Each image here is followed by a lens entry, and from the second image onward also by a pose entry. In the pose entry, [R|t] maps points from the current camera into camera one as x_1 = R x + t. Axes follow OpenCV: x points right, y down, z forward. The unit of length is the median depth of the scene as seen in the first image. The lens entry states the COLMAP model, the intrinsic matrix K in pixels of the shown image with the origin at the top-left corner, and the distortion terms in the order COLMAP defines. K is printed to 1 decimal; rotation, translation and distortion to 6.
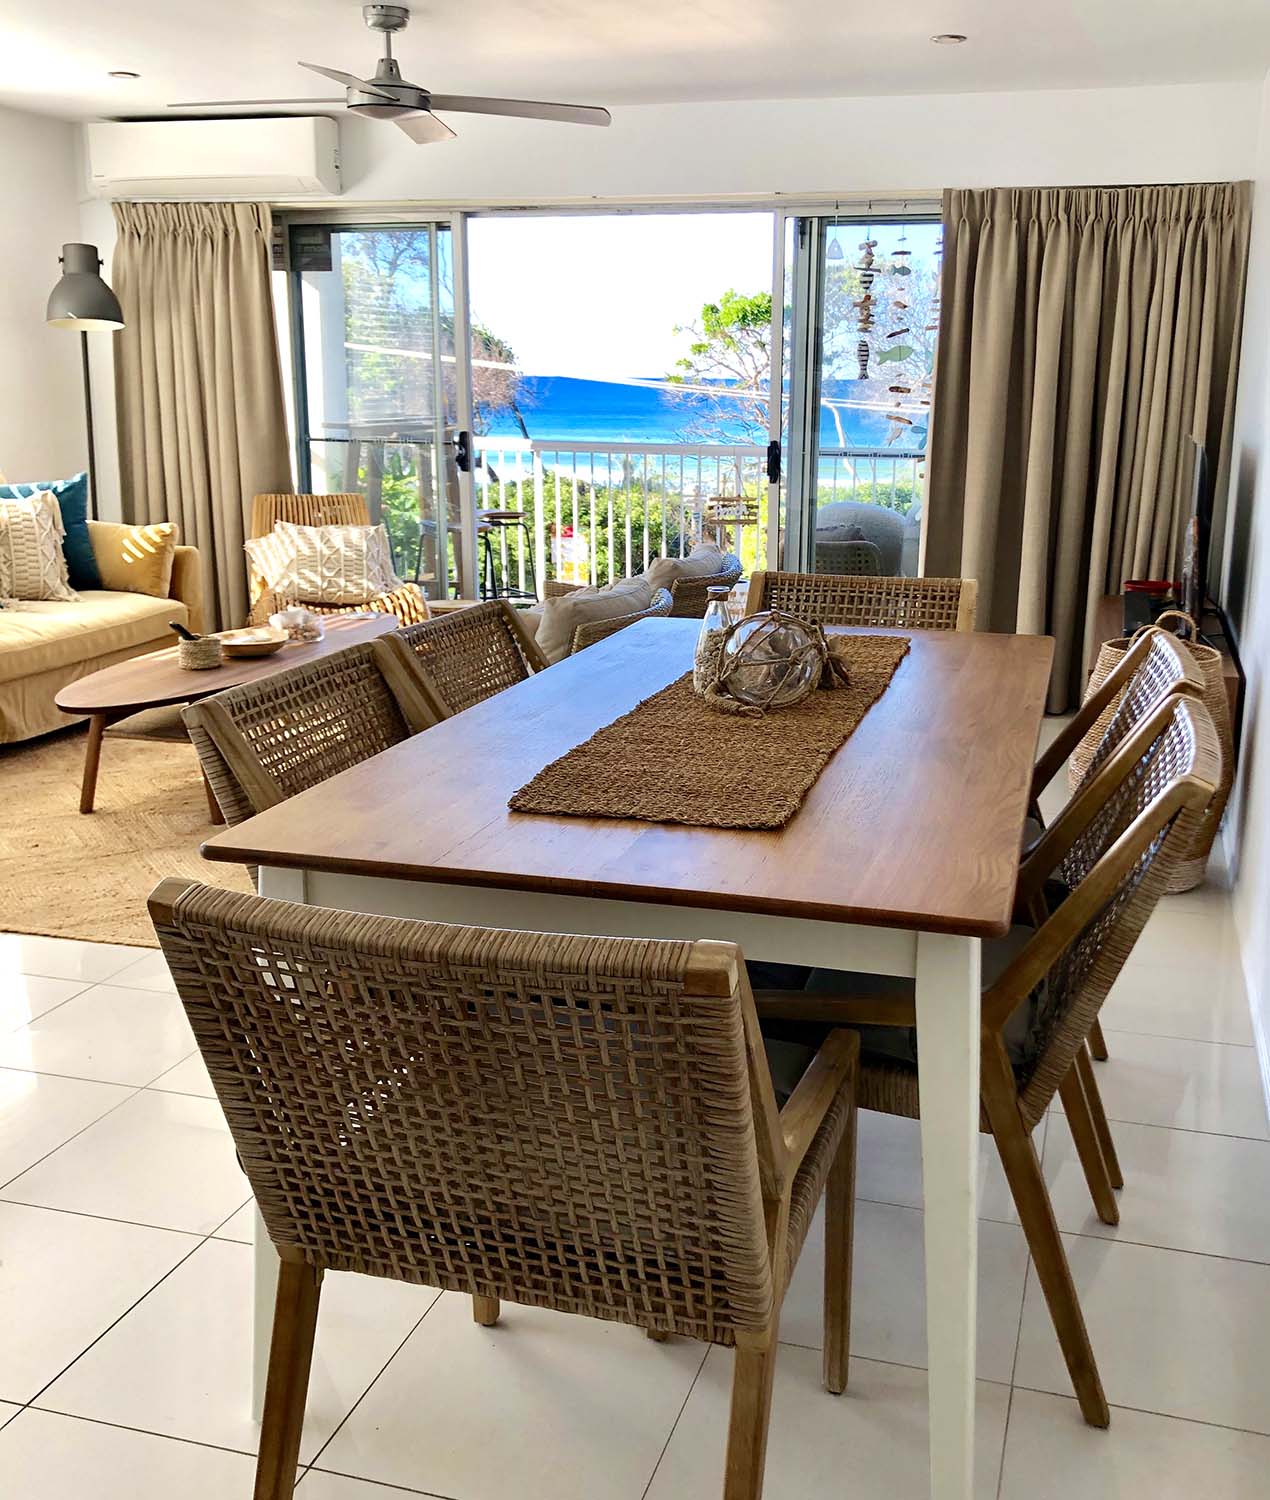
lens RADIAL K [[1572.2, 0, 635.0], [0, 1572.2, 750.0], [0, 0, 1]] dist [0.006744, 0.006872]
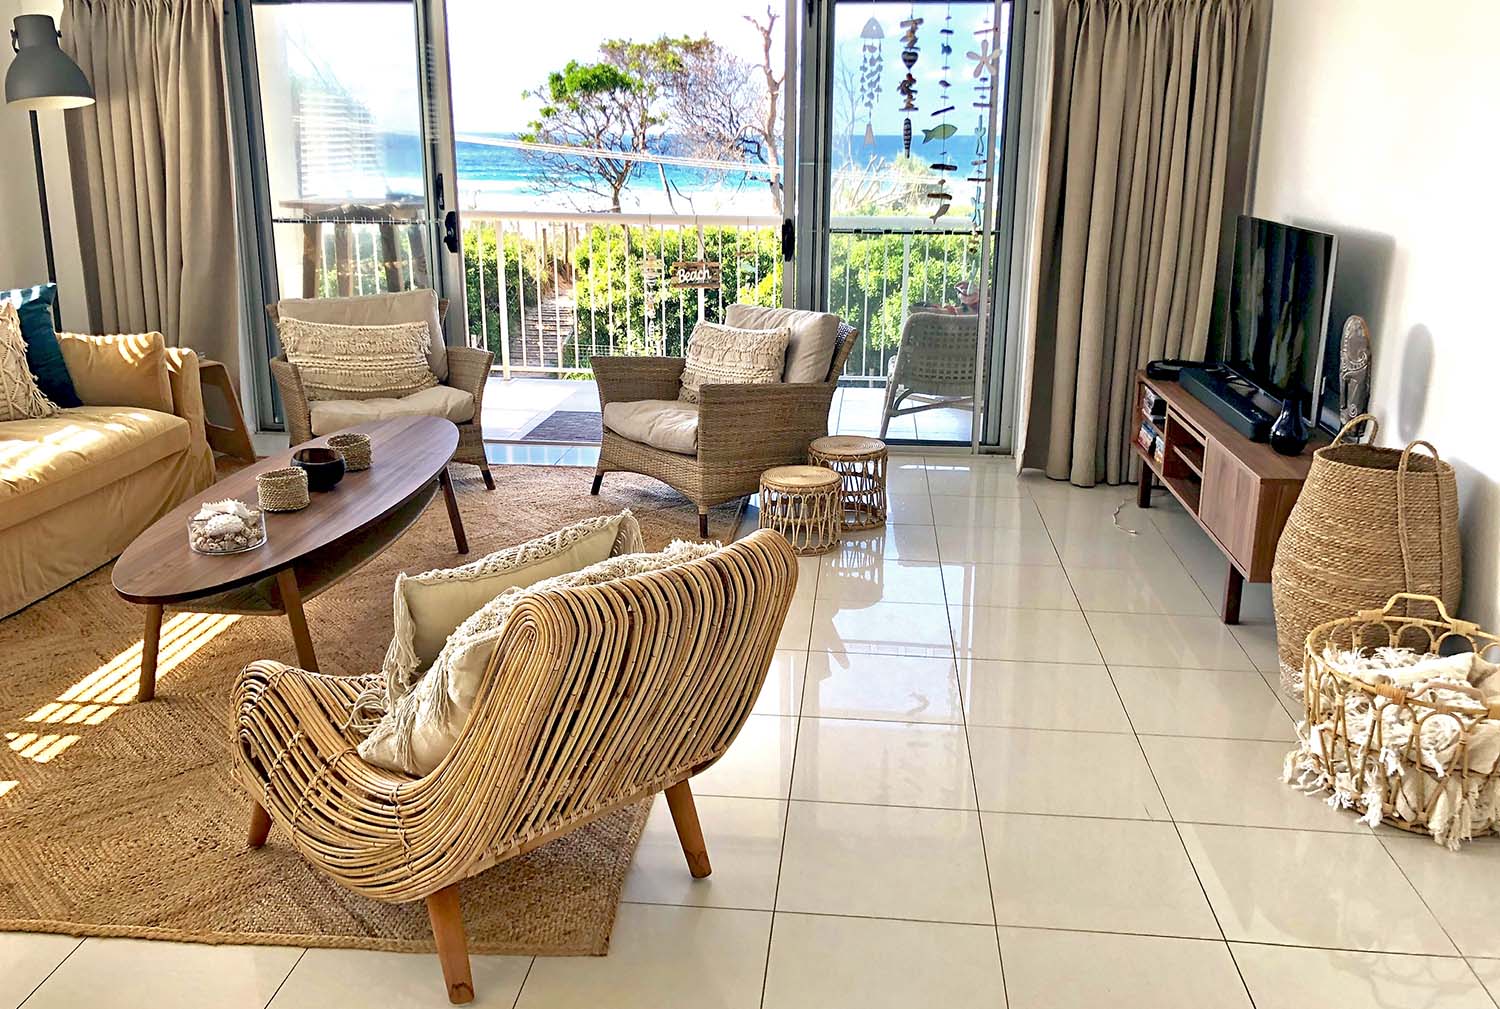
lens RADIAL K [[1290.1, 0, 750.0], [0, 1290.1, 504.5], [0, 0, 1]] dist [-0.003456, 0.002127]
pose [[0.977324, -0.065444, 0.201384, -0.126060], [0.055646, 0.996992, 0.053943, -0.067650], [-0.204308, -0.041514, 0.978026, 0.214202]]
